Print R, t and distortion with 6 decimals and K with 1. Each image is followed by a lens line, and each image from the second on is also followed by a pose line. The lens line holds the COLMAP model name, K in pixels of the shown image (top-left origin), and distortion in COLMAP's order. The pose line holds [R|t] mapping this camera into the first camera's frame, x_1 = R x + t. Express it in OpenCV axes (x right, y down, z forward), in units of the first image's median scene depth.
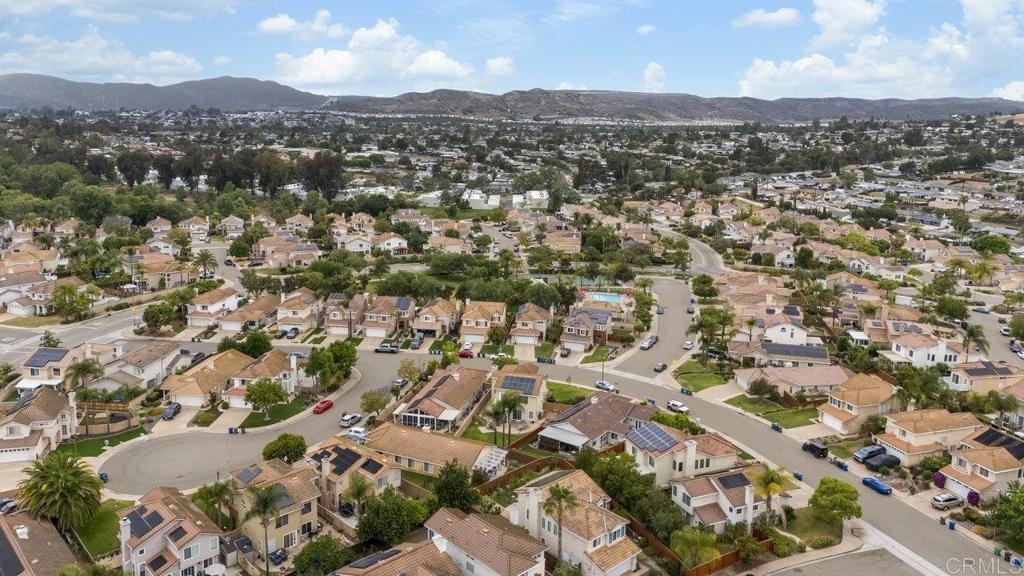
lens RADIAL K [[748.7, 0, 518.3], [0, 748.7, 280.6], [0, 0, 1]] dist [0.064220, -0.060596]
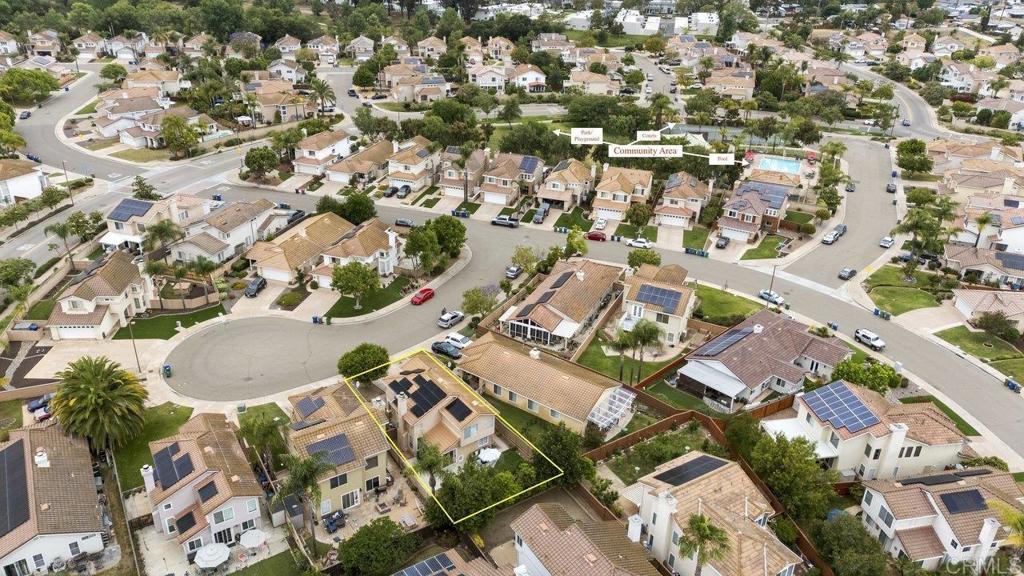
lens RADIAL K [[748.7, 0, 509.7], [0, 748.7, 298.2], [0, 0, 1]] dist [0.064220, -0.060596]
pose [[0.977964, 0.099179, -0.183710, -0.005982], [-0.050285, 0.965950, 0.253794, -0.040221], [0.202626, -0.238963, 0.949652, 0.177067]]
